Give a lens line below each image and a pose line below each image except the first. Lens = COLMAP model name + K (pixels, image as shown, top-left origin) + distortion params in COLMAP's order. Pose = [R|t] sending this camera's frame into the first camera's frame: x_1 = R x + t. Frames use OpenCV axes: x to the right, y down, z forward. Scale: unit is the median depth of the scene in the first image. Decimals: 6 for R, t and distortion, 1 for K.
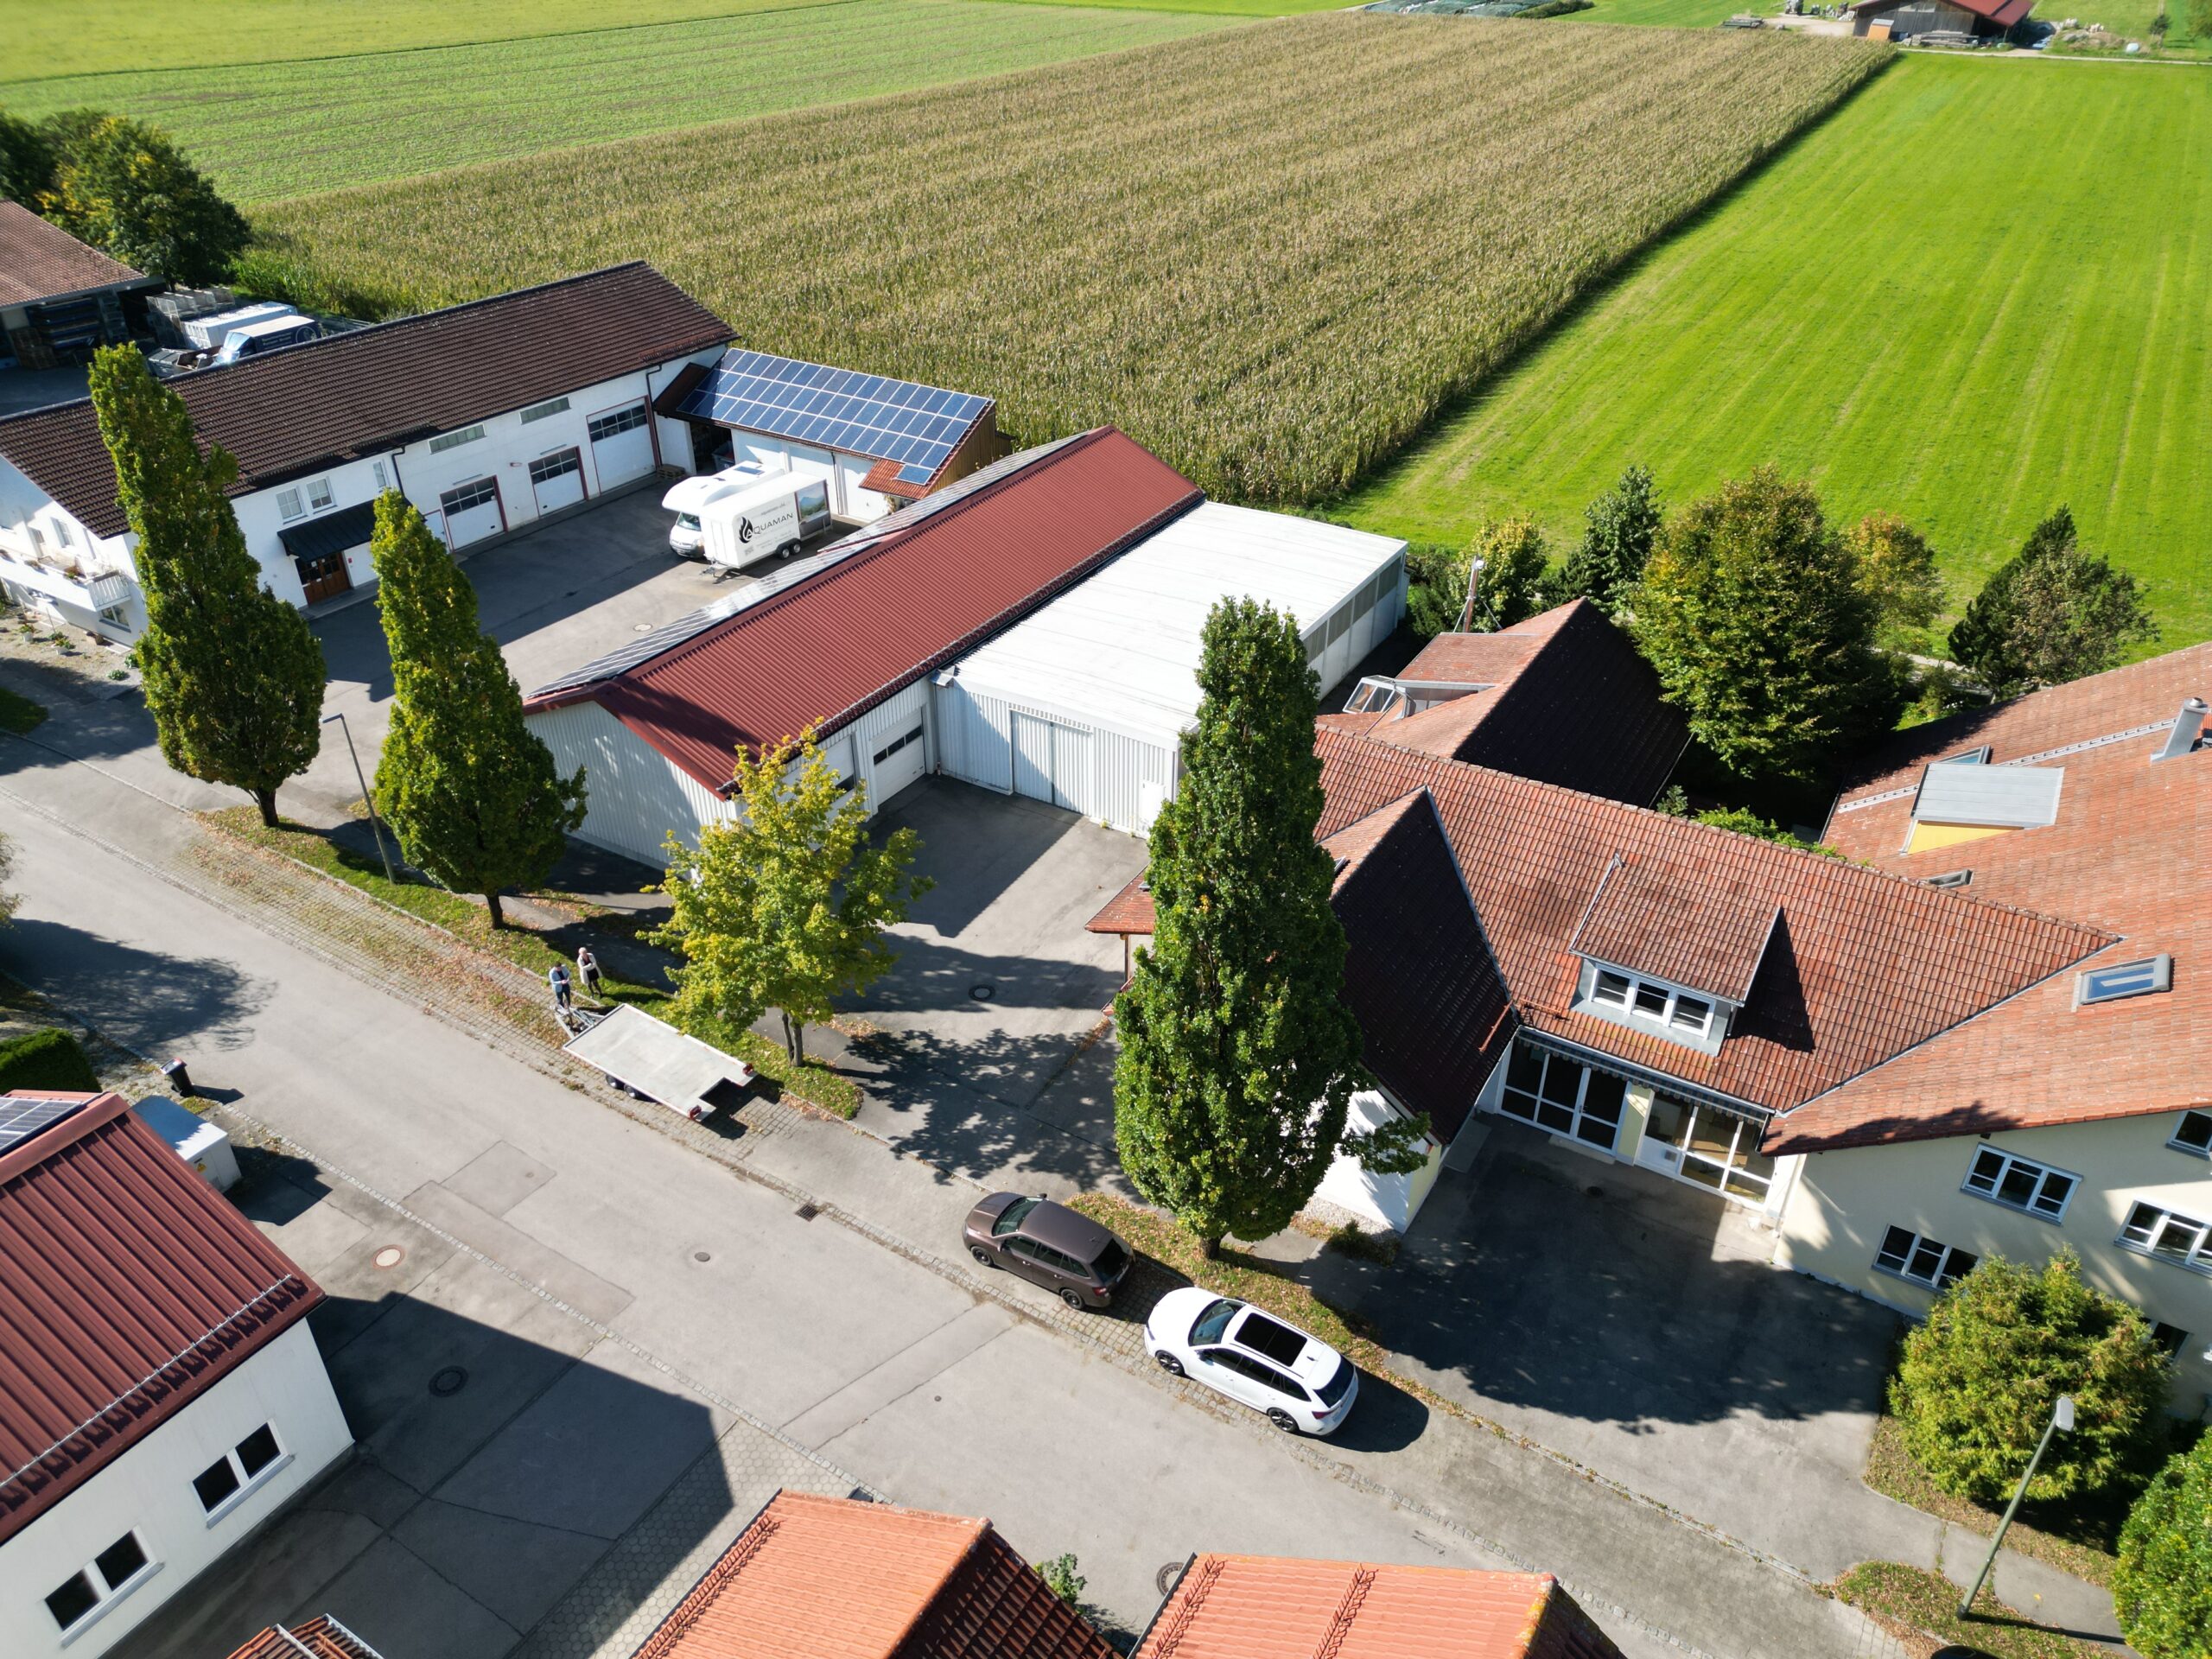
lens RADIAL K [[1554.5, 0, 1106.0], [0, 1554.5, 829.5], [0, 0, 1]] dist [0.070205, -0.056144]
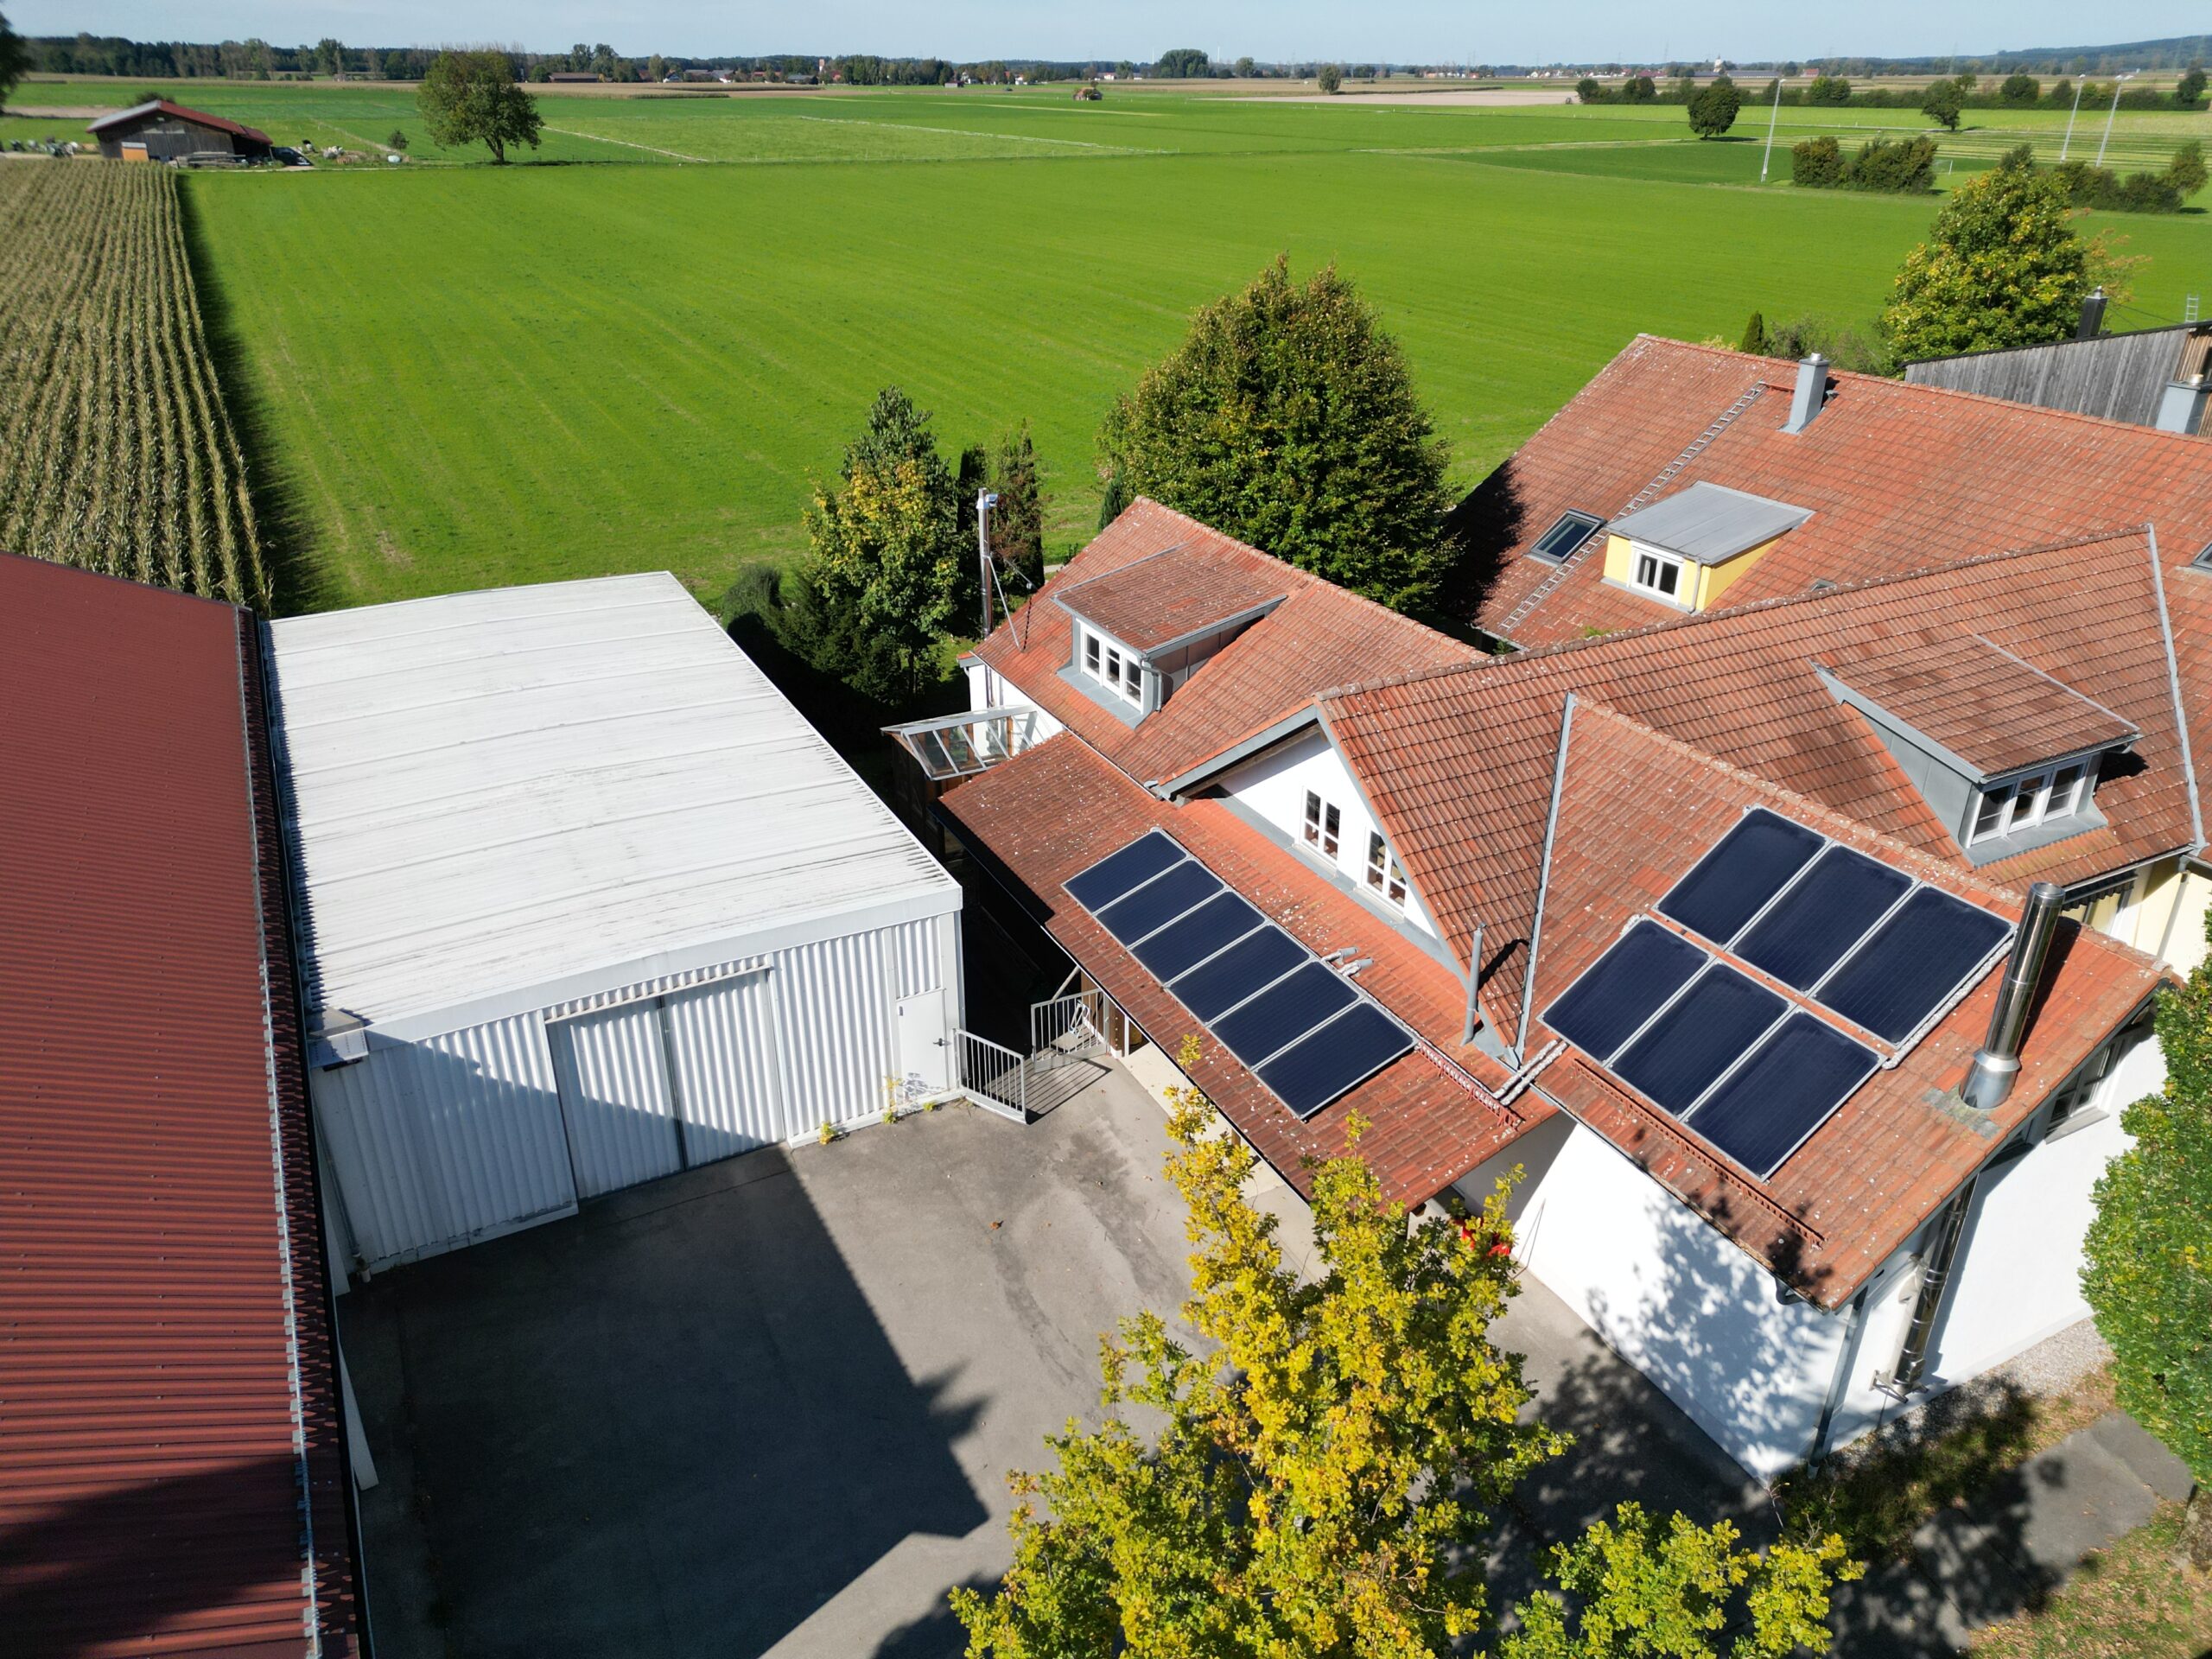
lens RADIAL K [[1554.5, 0, 1106.0], [0, 1554.5, 829.5], [0, 0, 1]] dist [0.070205, -0.056144]
pose [[0.519614, -0.375233, 0.767595, -0.392213], [0.453843, 0.882394, 0.124128, -0.146048], [-0.723898, 0.283870, 0.628801, 0.825249]]
